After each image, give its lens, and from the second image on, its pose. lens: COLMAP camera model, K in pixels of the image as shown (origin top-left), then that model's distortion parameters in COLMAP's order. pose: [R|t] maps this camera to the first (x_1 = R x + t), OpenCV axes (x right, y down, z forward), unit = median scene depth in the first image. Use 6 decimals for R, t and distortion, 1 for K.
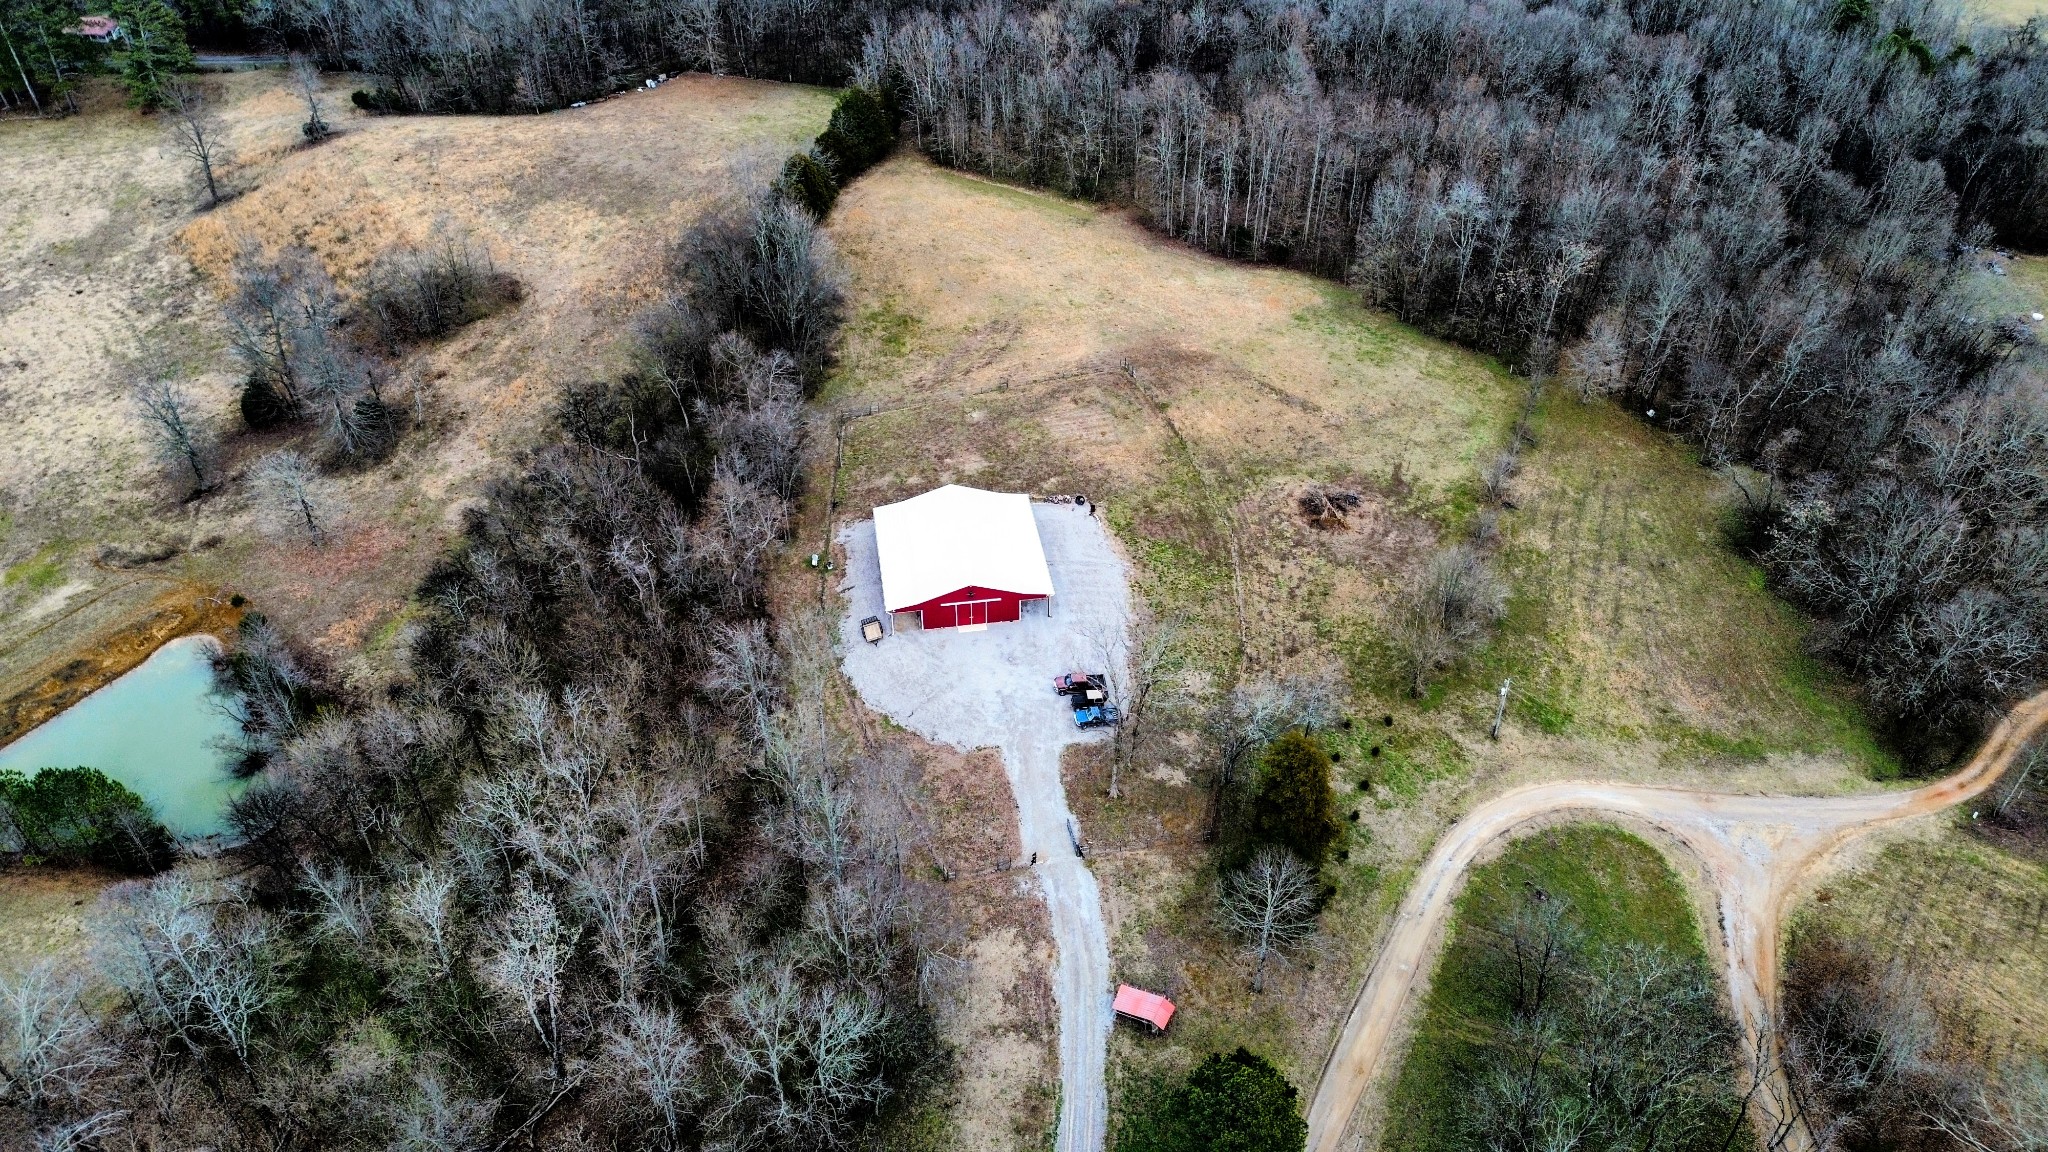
lens RADIAL K [[1436.5, 0, 1002.6], [0, 1436.5, 565.3], [0, 0, 1]] dist [0.079737, -0.084479]
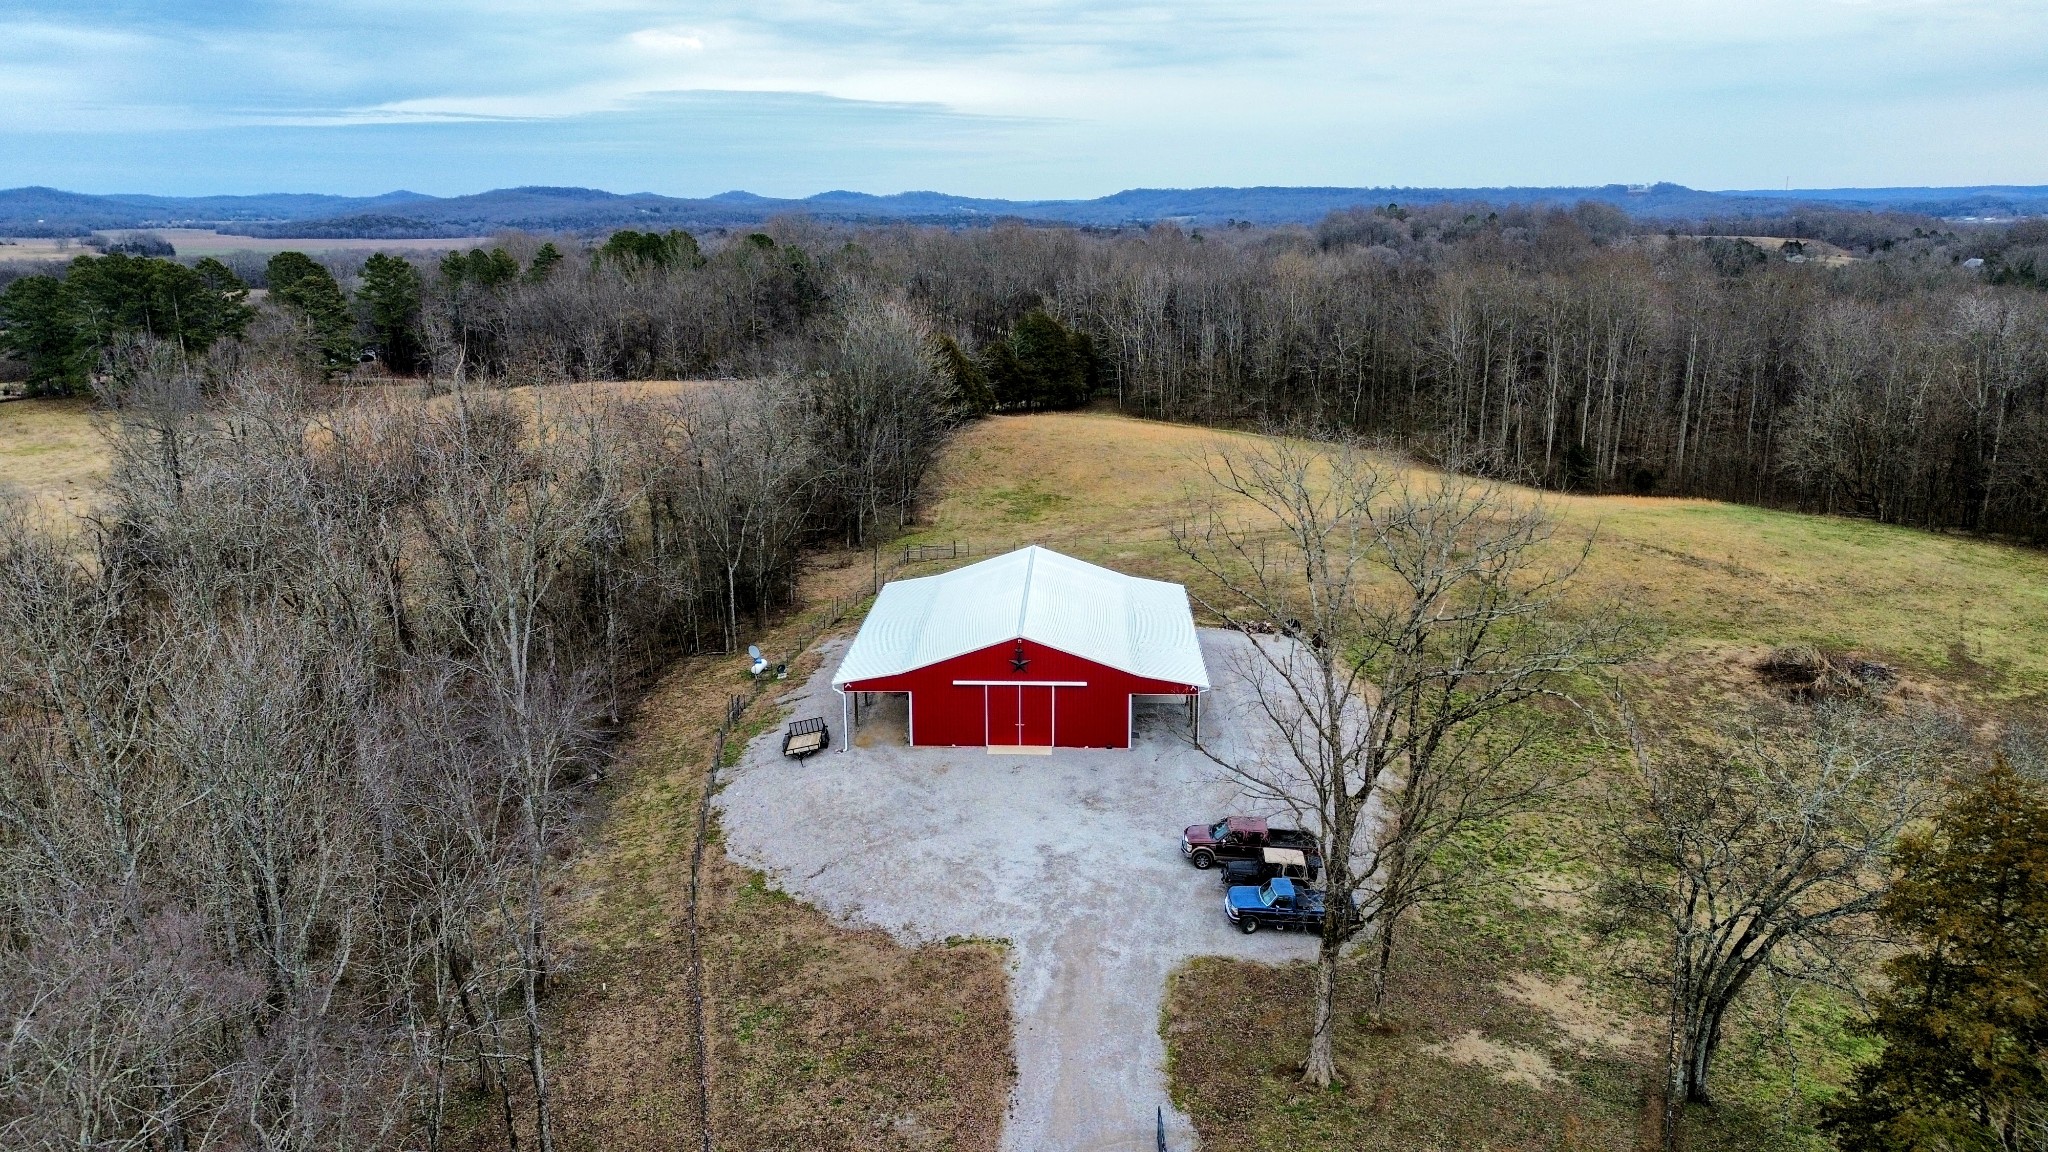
lens RADIAL K [[1436.5, 0, 1015.1], [0, 1436.5, 562.0], [0, 0, 1]] dist [0.079737, -0.084479]
pose [[0.981465, 0.047668, -0.185619, 0.051719], [-0.119868, 0.908416, -0.400514, 0.152227], [0.149528, 0.415340, 0.897293, 0.516683]]
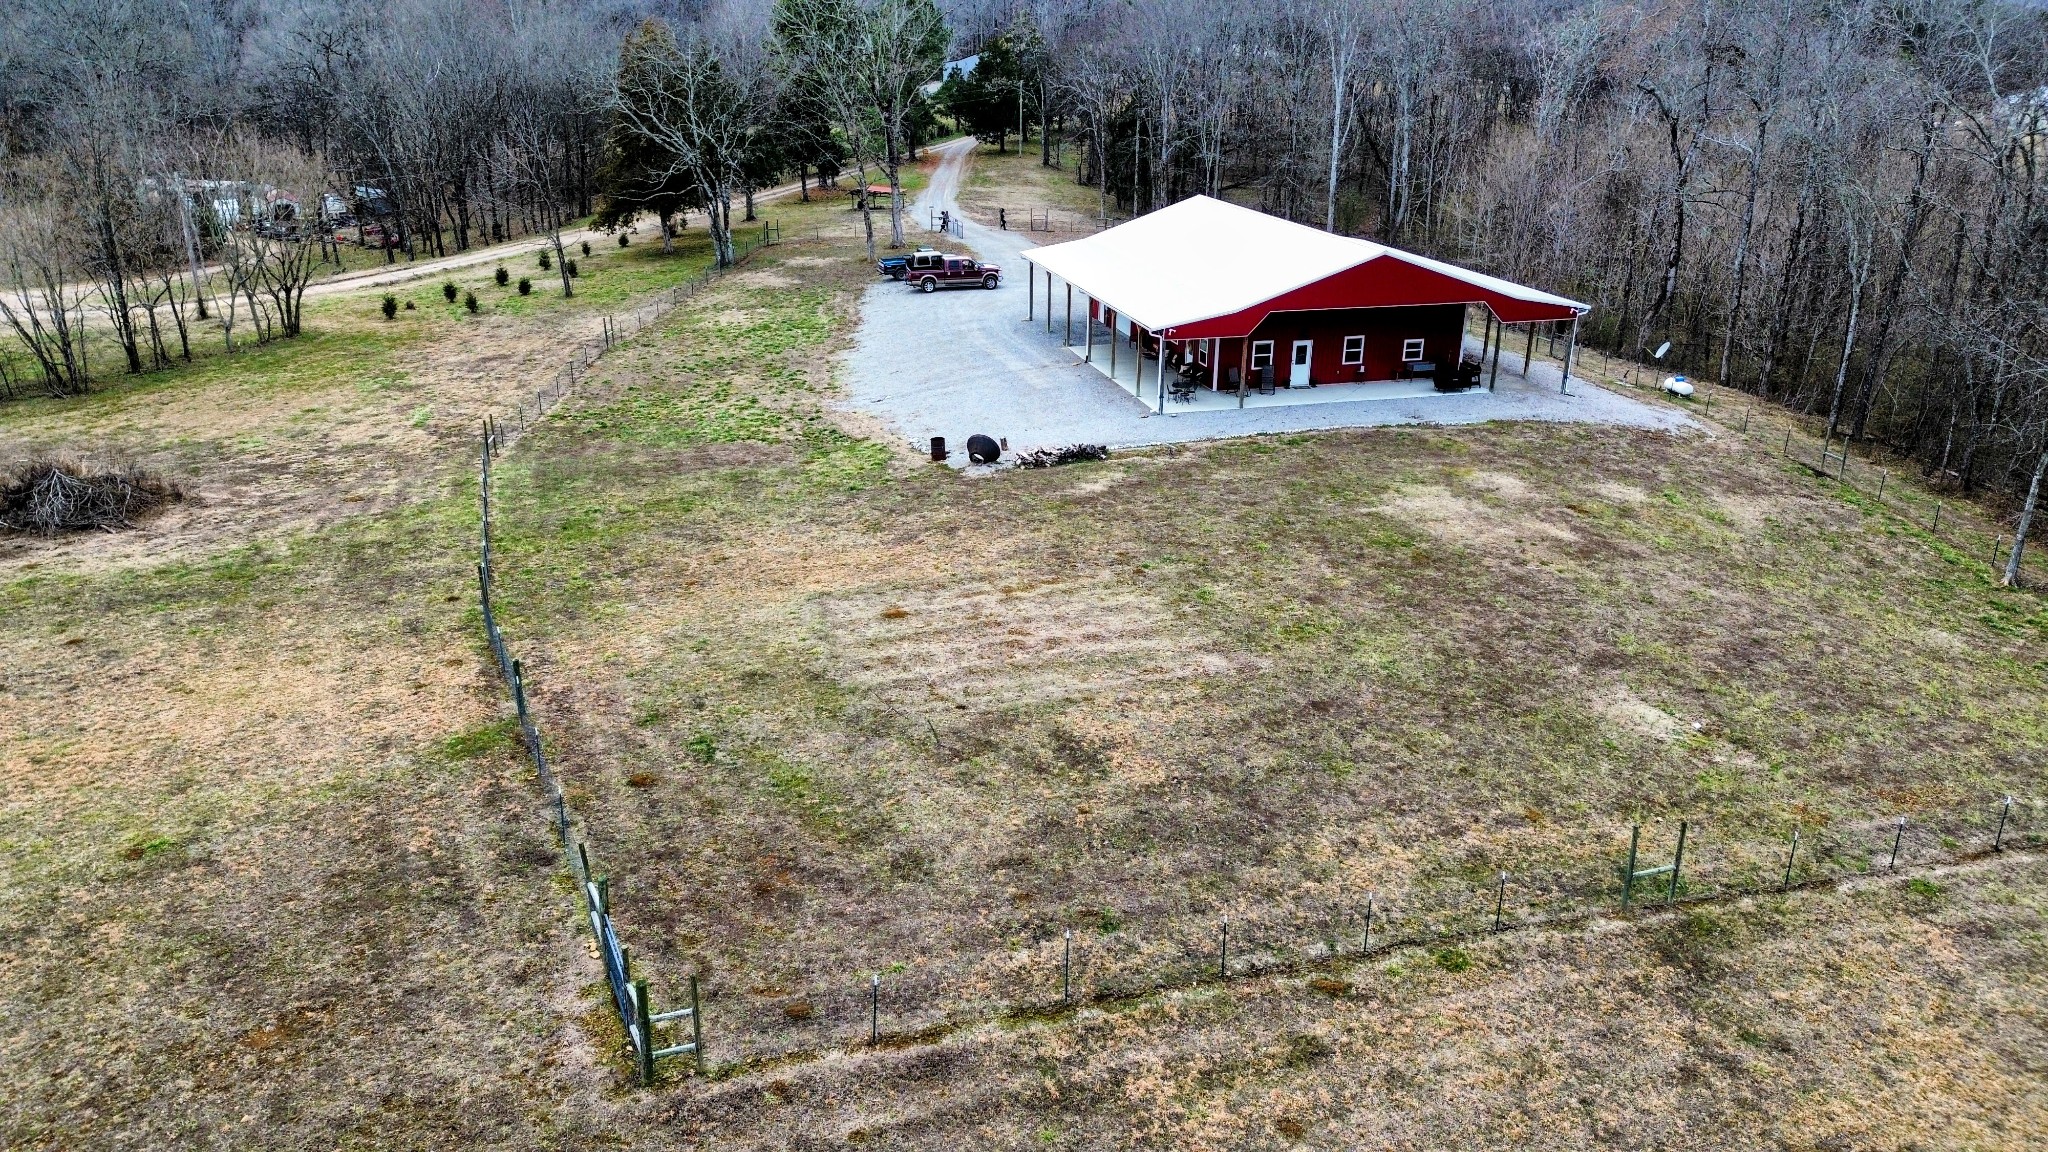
lens RADIAL K [[1436.5, 0, 1017.9], [0, 1436.5, 570.7], [0, 0, 1]] dist [0.079737, -0.084479]
pose [[-0.993414, 0.039475, -0.107570, 0.079507], [-0.072253, 0.512818, 0.855452, -0.279670], [0.088933, 0.857590, -0.506588, 1.174677]]
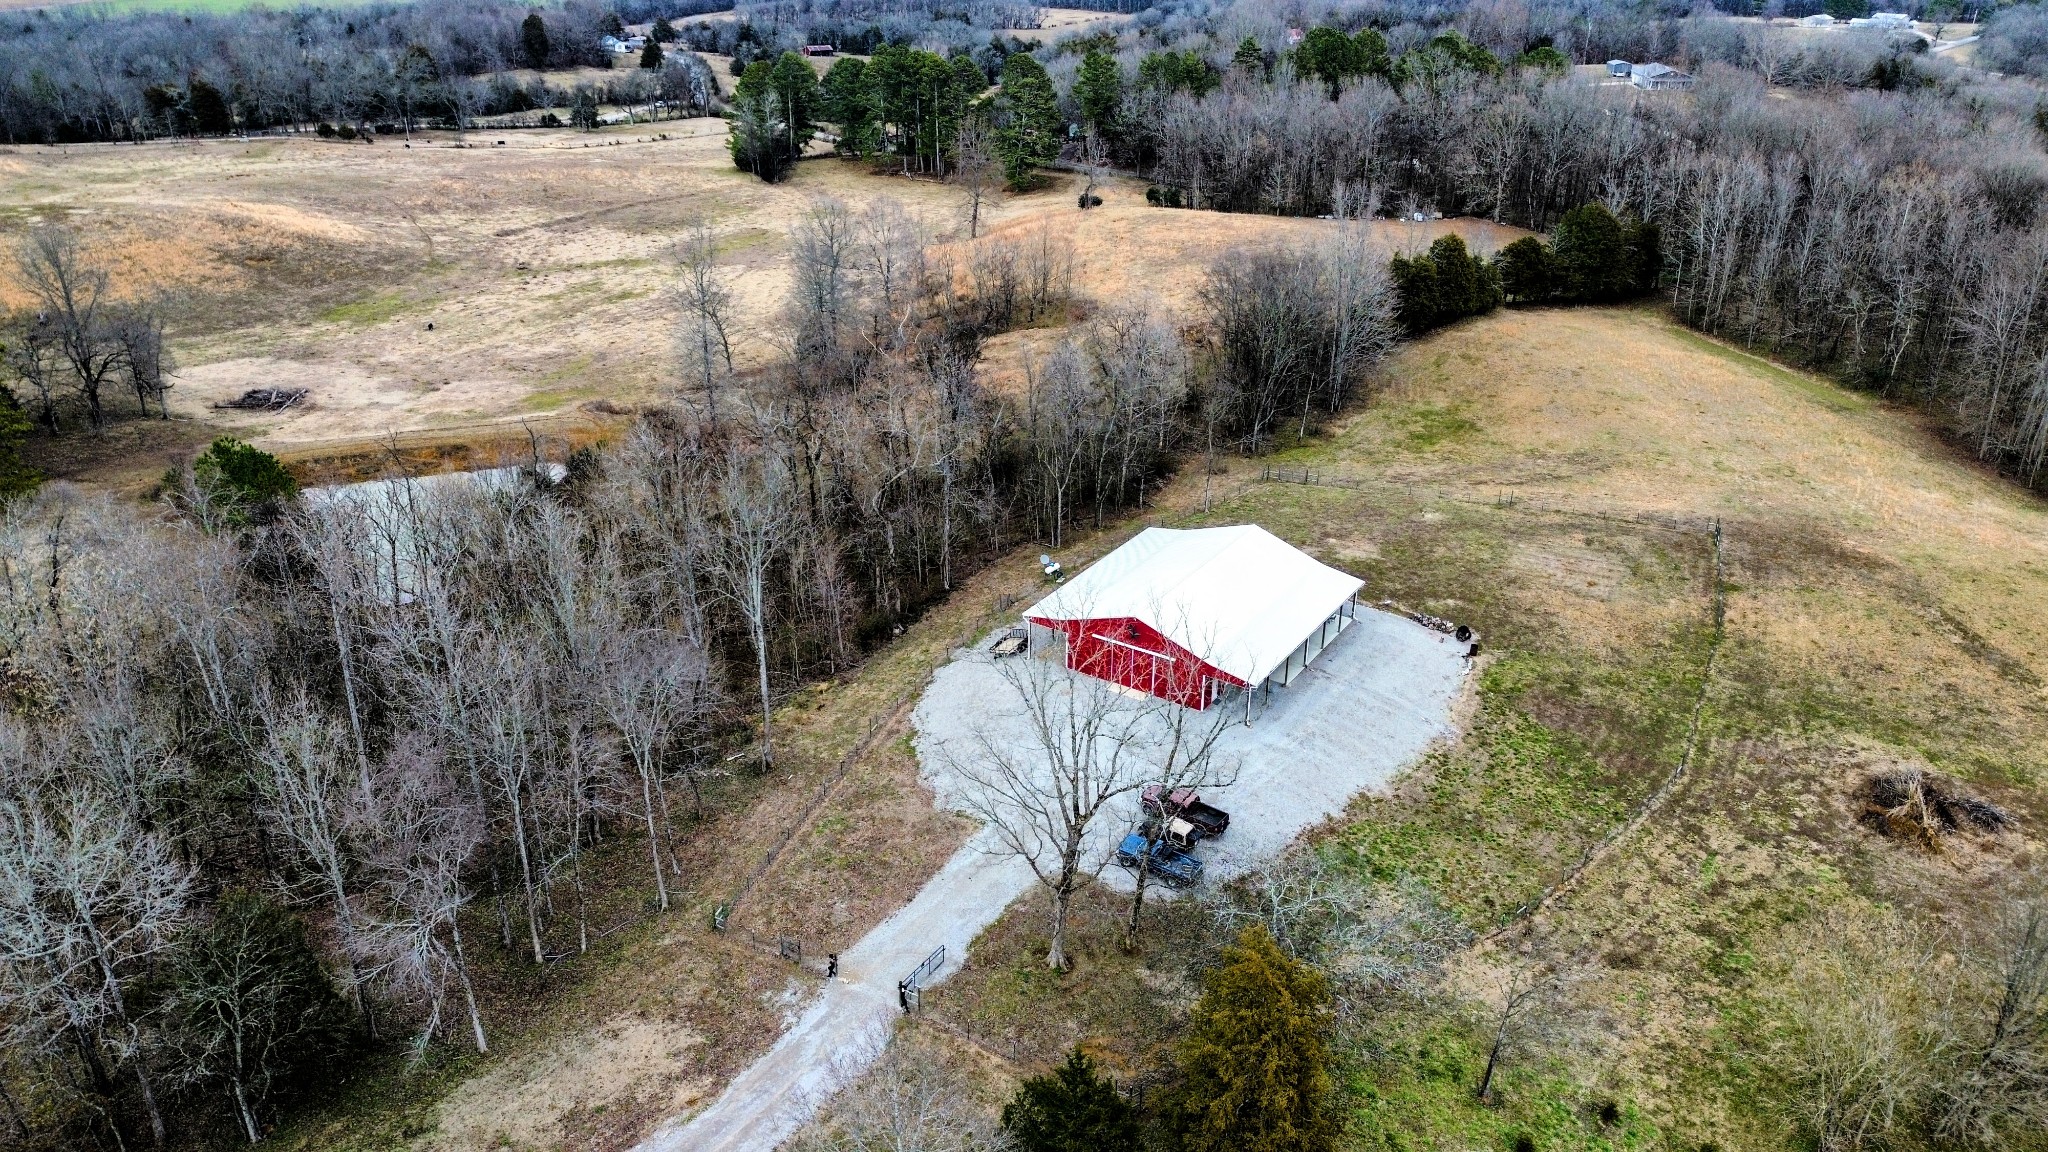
lens RADIAL K [[1436.5, 0, 1016.5], [0, 1436.5, 555.1], [0, 0, 1]] dist [0.079737, -0.084479]
pose [[0.744583, 0.287221, -0.602578, 0.276205], [-0.421341, 0.902374, -0.090516, 0.060643], [0.517752, 0.321288, 0.792910, 0.405413]]
